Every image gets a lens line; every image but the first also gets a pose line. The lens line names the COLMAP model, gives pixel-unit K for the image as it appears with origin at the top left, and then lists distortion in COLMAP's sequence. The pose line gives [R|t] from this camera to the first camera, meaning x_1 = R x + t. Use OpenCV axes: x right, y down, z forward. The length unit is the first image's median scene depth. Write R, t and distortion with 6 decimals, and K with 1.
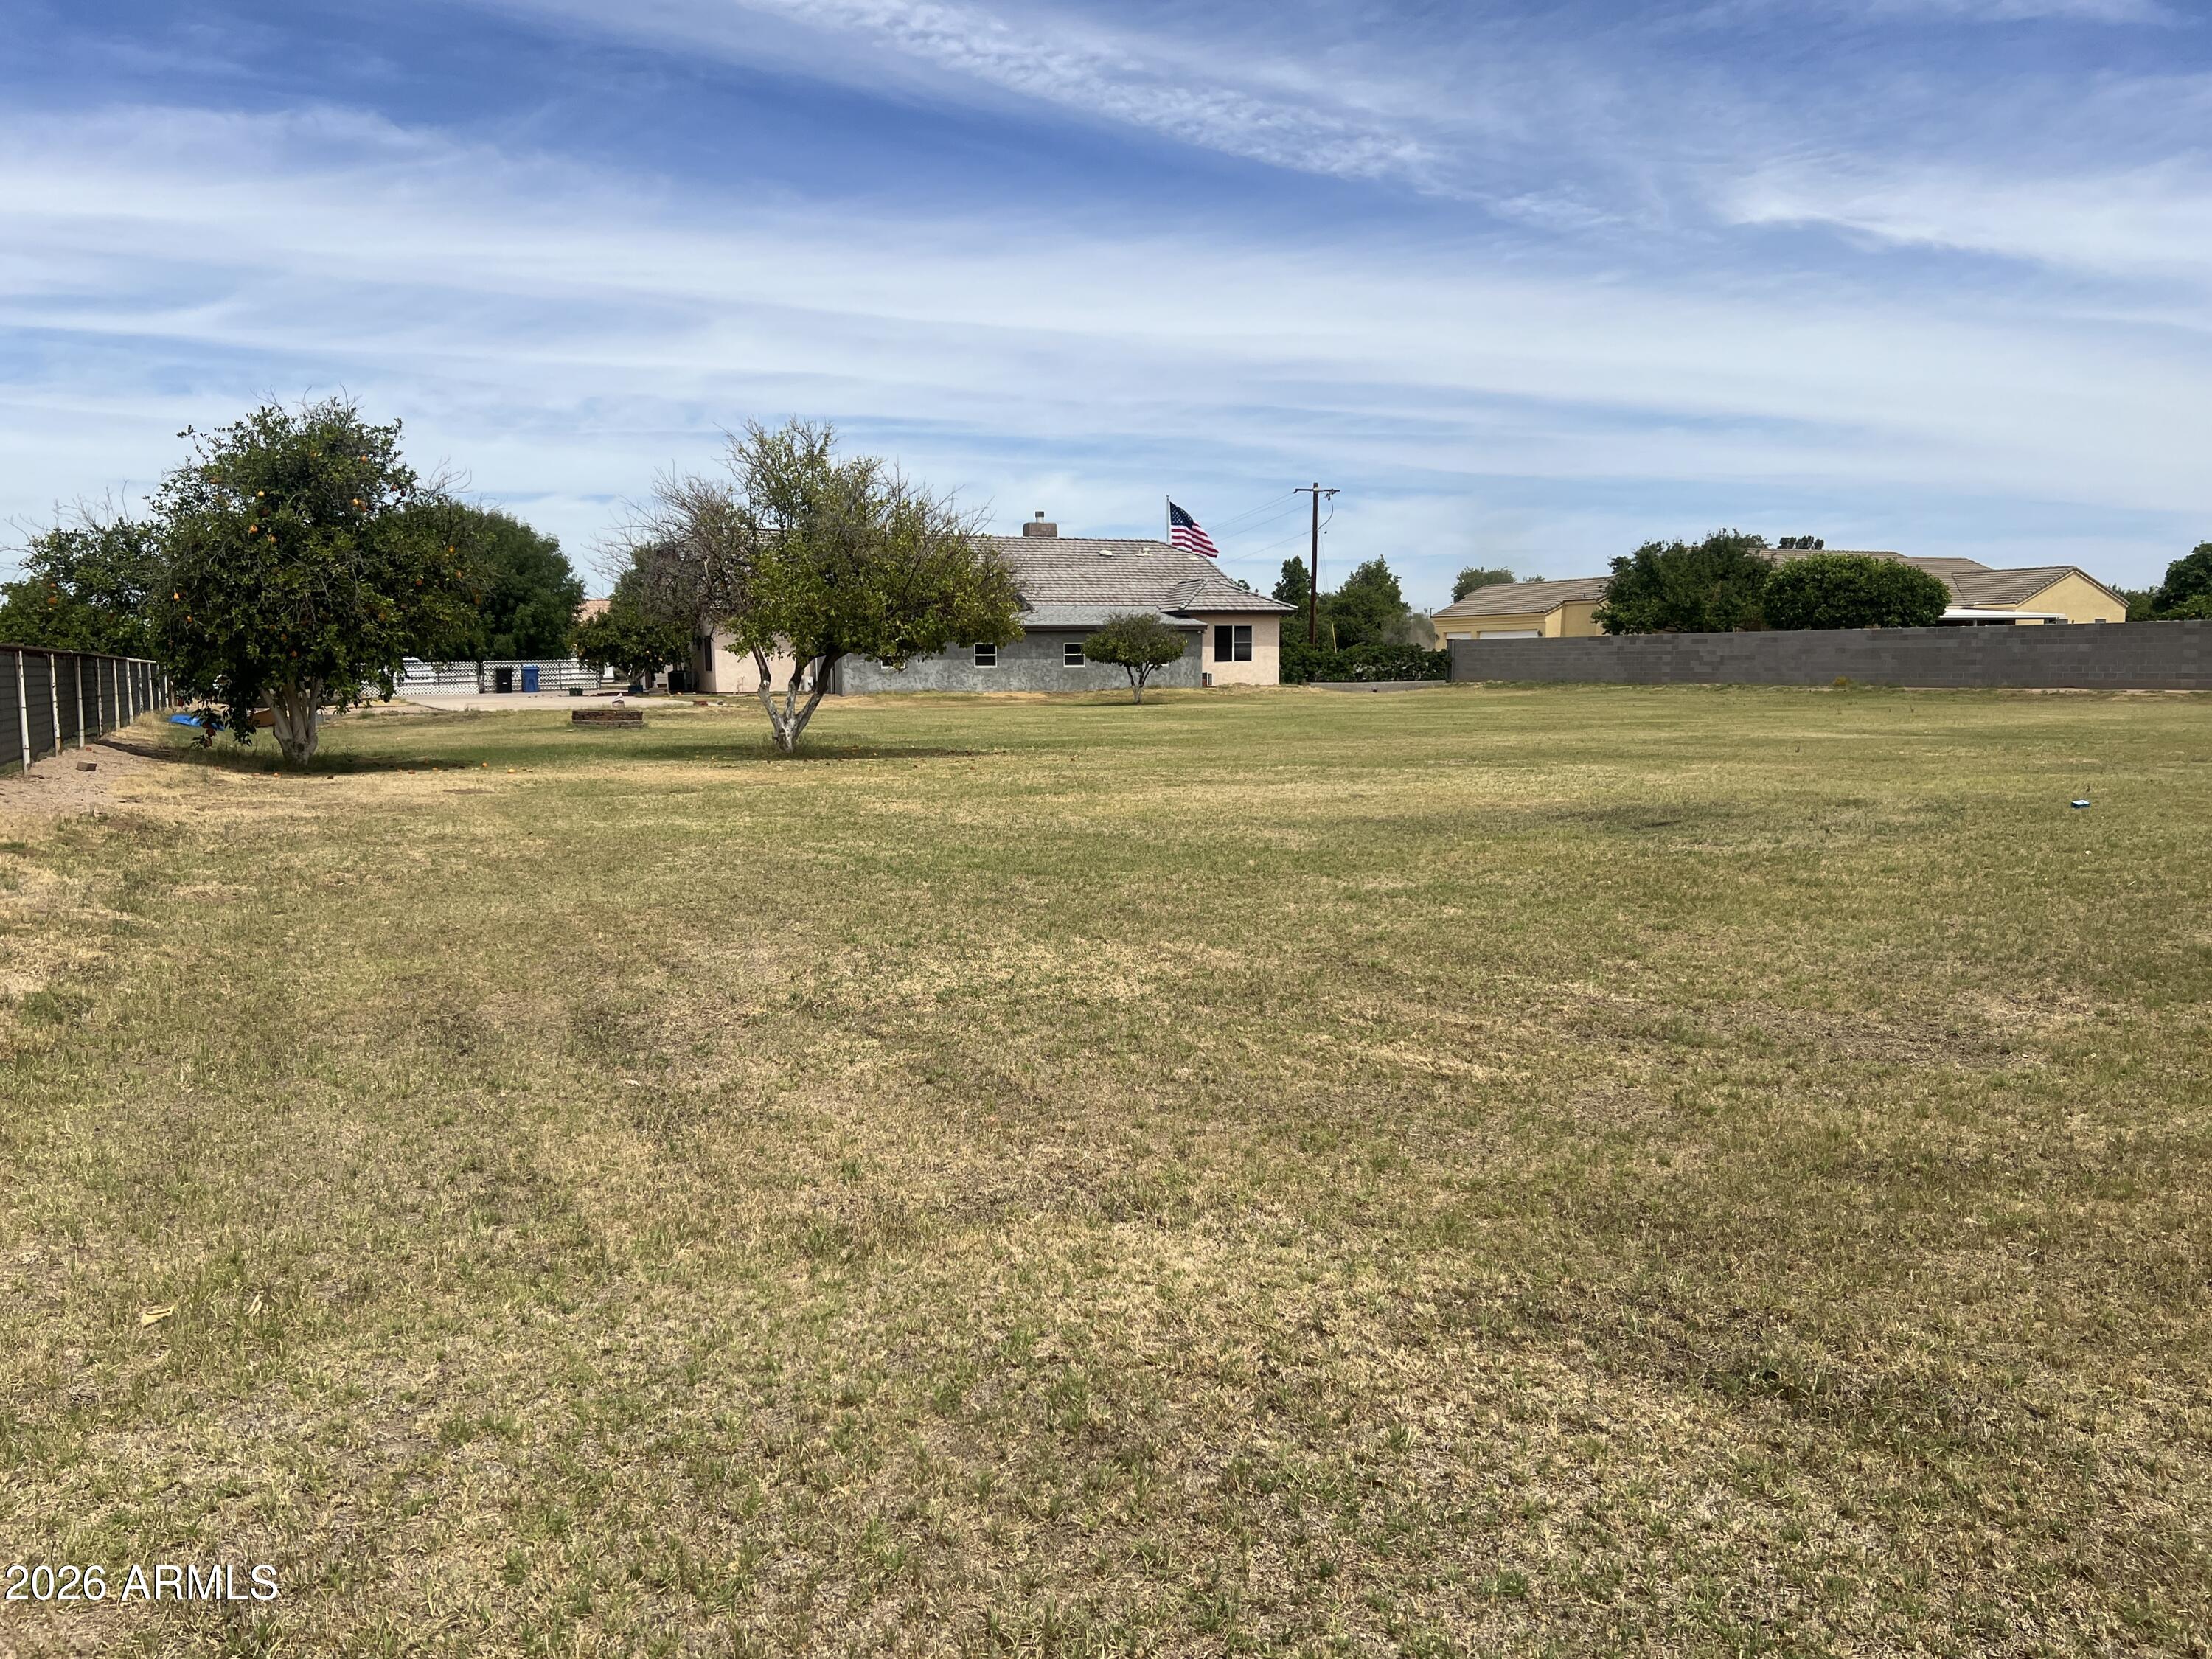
lens RADIAL K [[1649.8, 0, 1106.0], [0, 1649.8, 829.5], [0, 0, 1]] dist [0.010007, -0.040175]
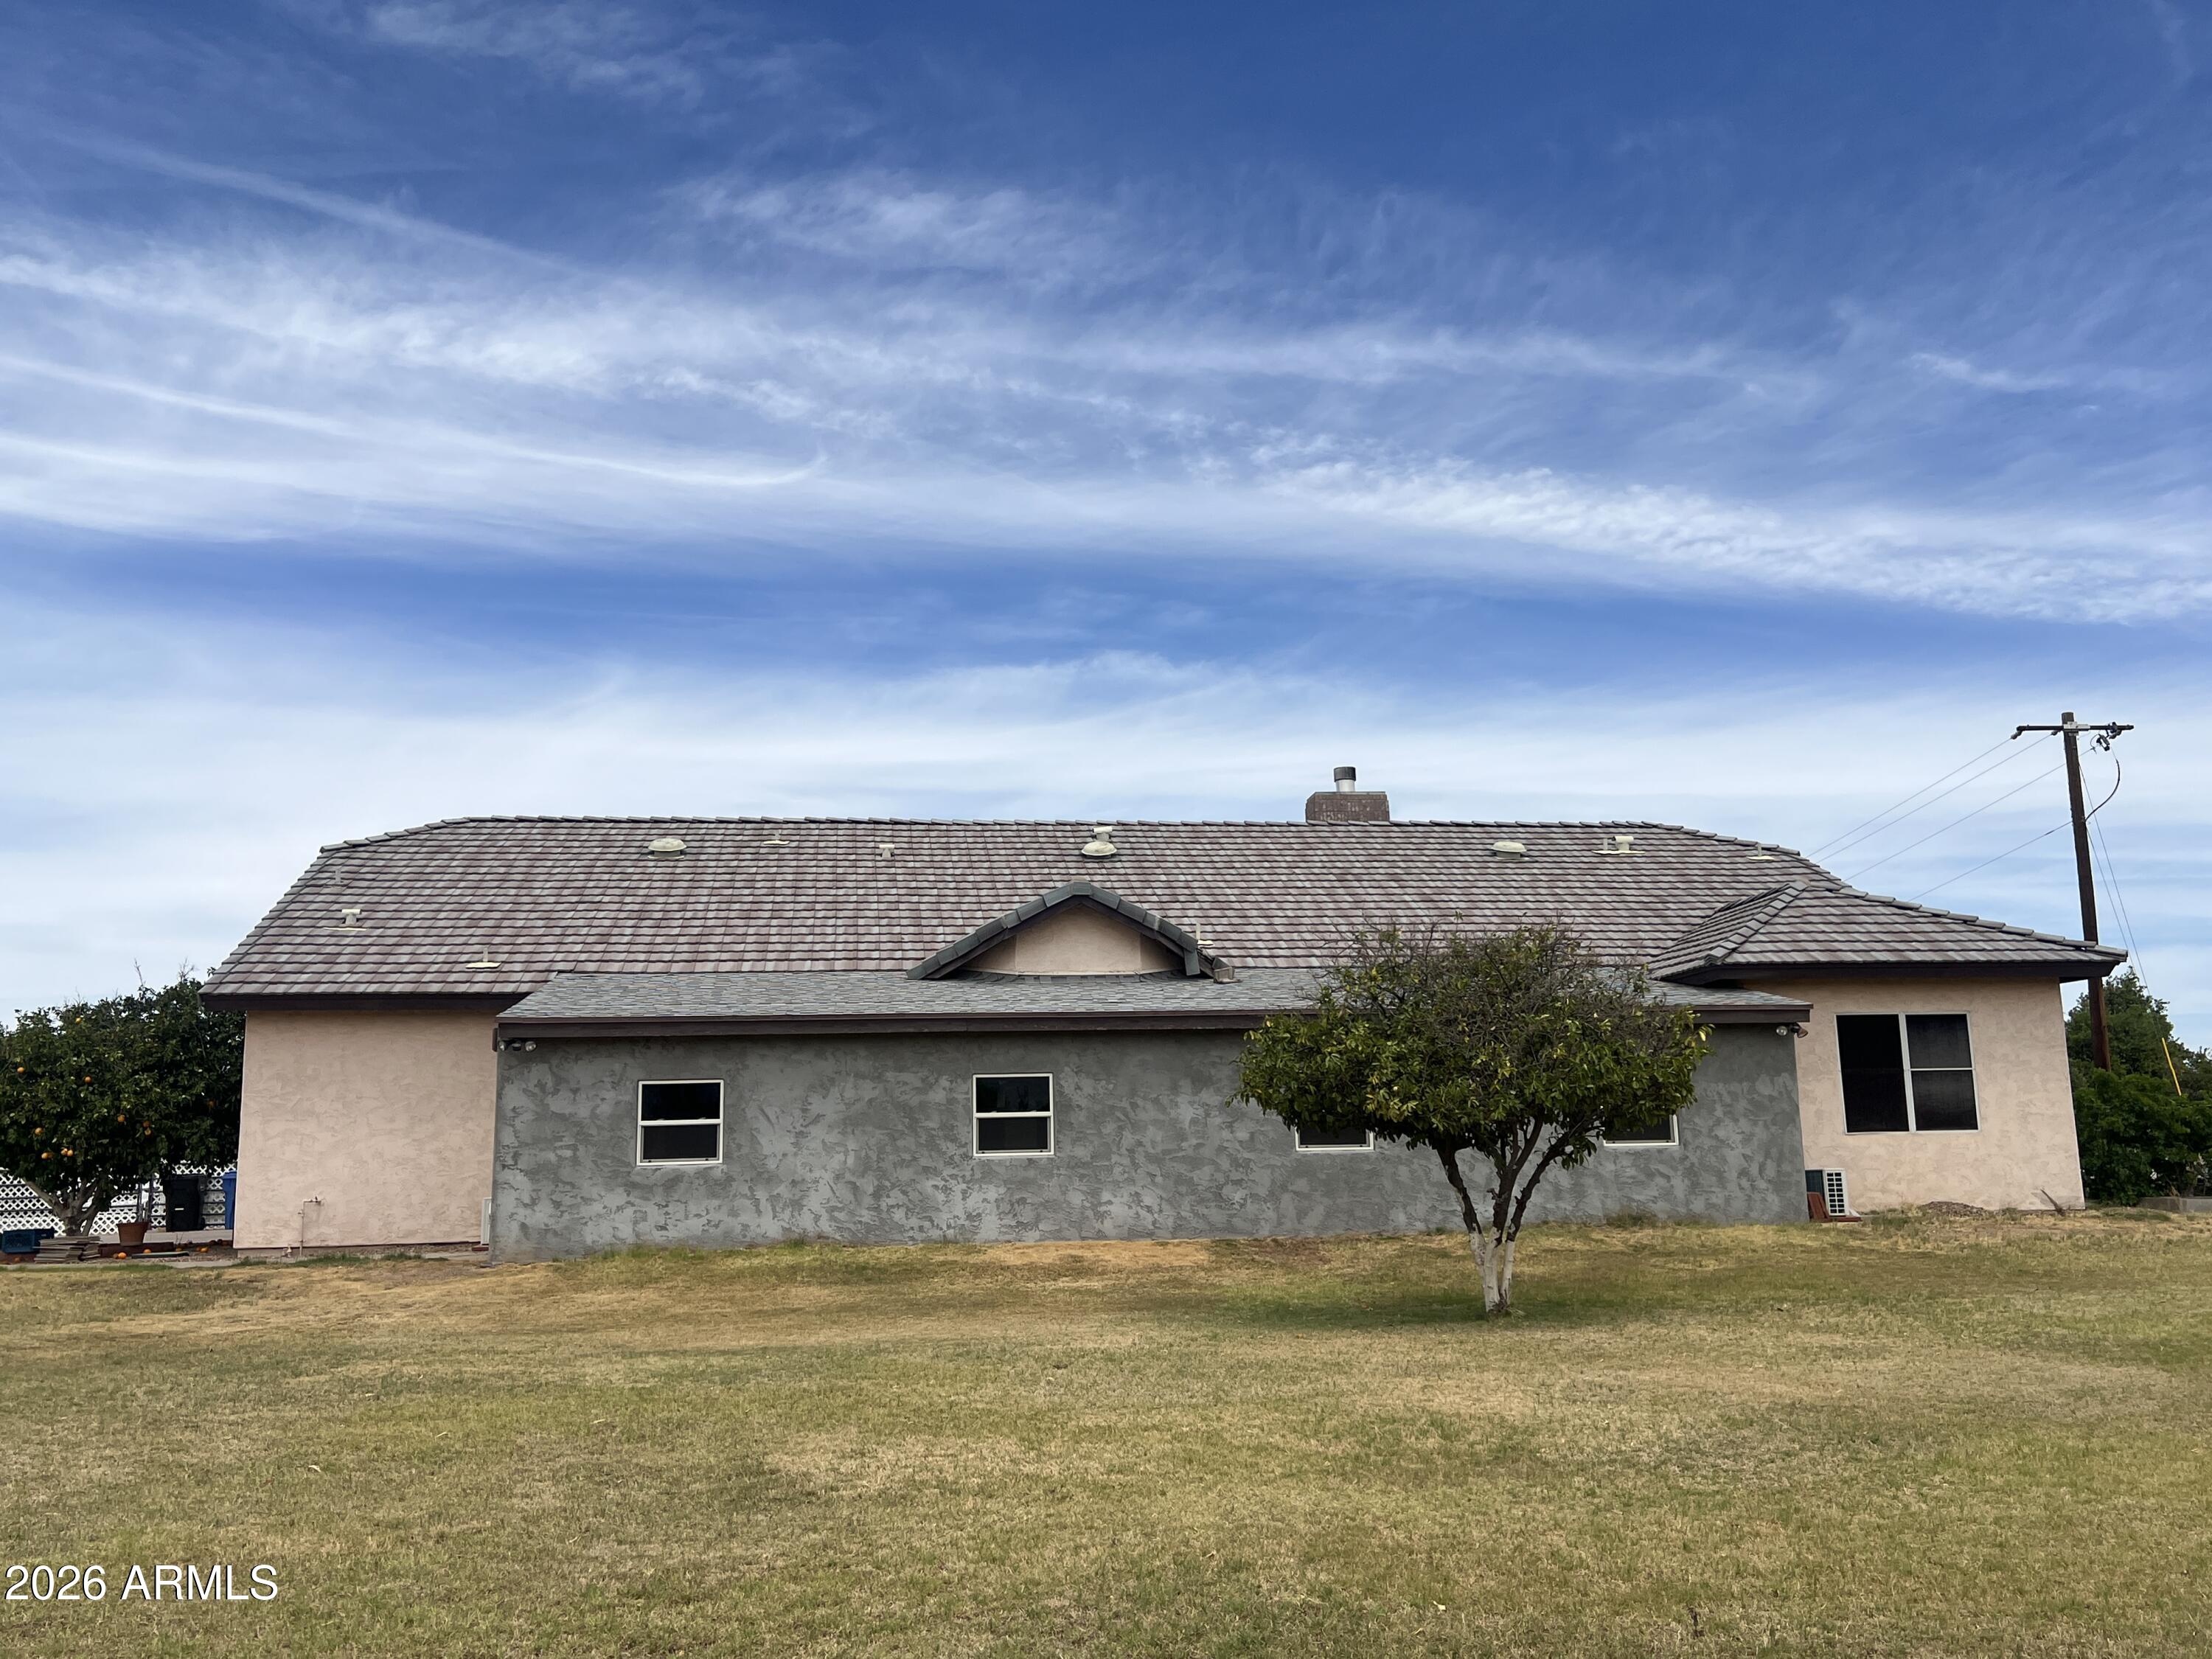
lens RADIAL K [[1894.7, 0, 1106.0], [0, 1894.7, 829.5], [0, 0, 1]] dist [0.082507, -0.001043]
pose [[0.957114, -0.060933, -0.283231, 0.039746], [-0.016232, 0.964818, -0.262418, -0.061720], [0.289256, 0.255761, 0.922452, 0.634169]]
